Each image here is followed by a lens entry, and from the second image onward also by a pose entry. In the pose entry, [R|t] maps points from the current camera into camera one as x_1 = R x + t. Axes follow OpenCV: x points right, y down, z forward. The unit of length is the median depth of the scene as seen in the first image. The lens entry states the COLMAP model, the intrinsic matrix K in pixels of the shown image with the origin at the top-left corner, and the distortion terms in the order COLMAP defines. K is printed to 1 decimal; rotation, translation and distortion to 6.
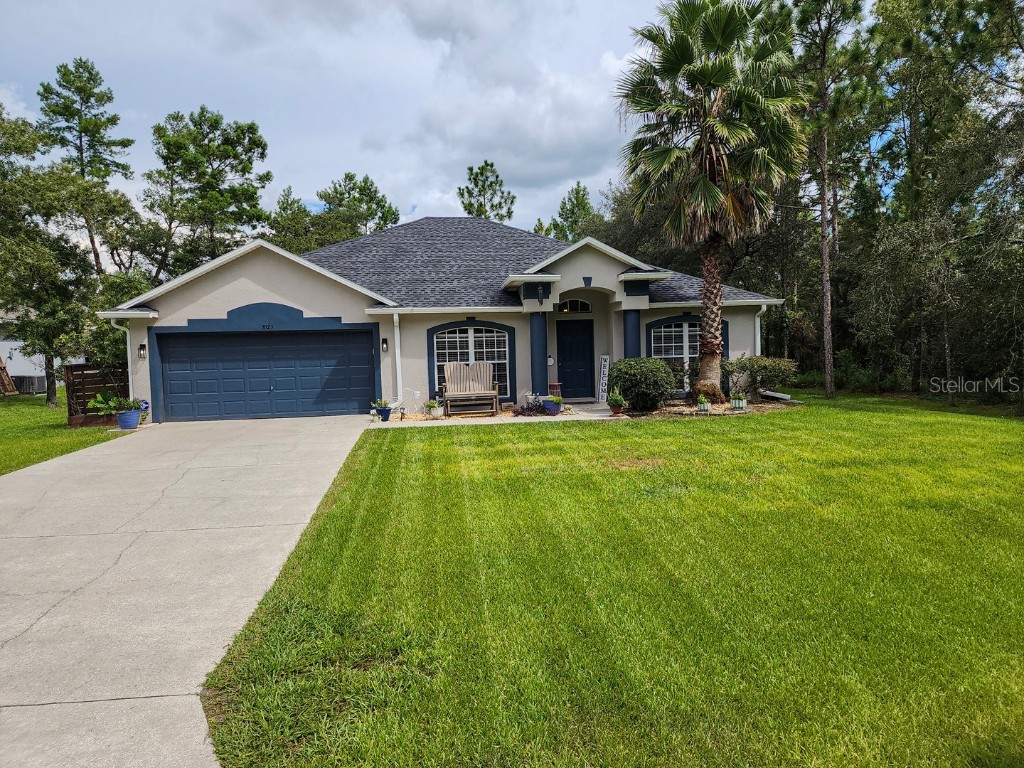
lens RADIAL K [[689.8, 0, 529.2], [0, 689.8, 385.8], [0, 0, 1]] dist [0.088288, -0.076228]
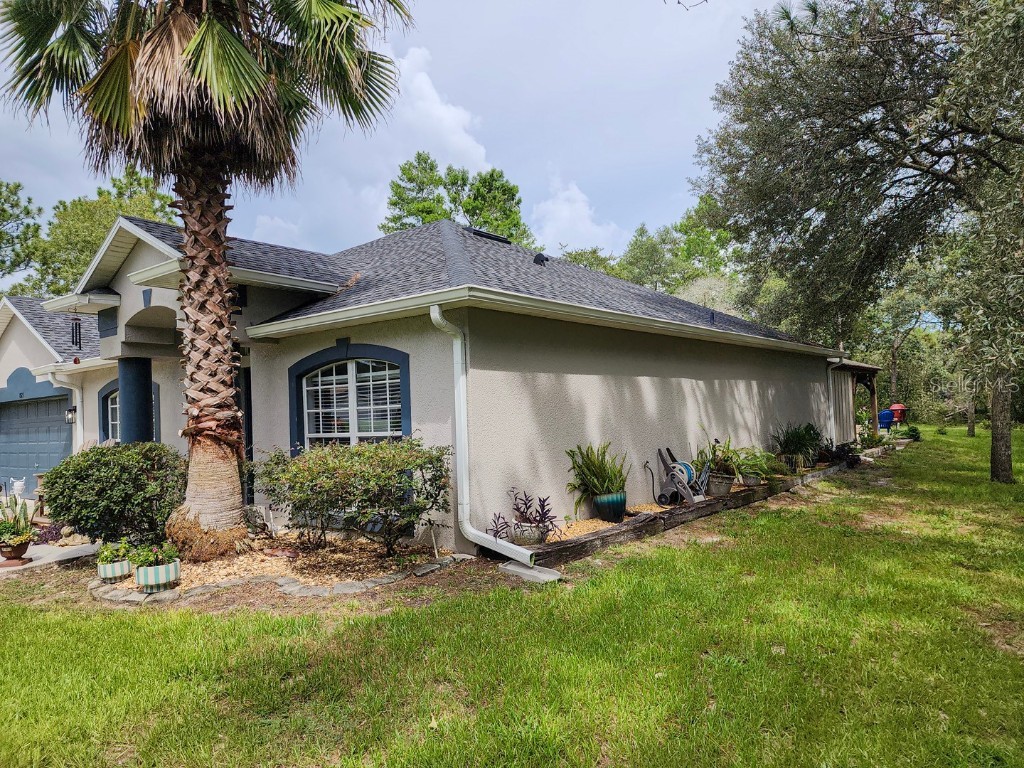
lens RADIAL K [[695.1, 0, 515.1], [0, 695.1, 391.0], [0, 0, 1]] dist [0.093364, -0.090212]
pose [[0.687367, -0.024867, -0.725885, 0.643006], [-0.016449, 0.998624, -0.049787, -0.051820], [0.726124, 0.046162, 0.686012, 0.780934]]
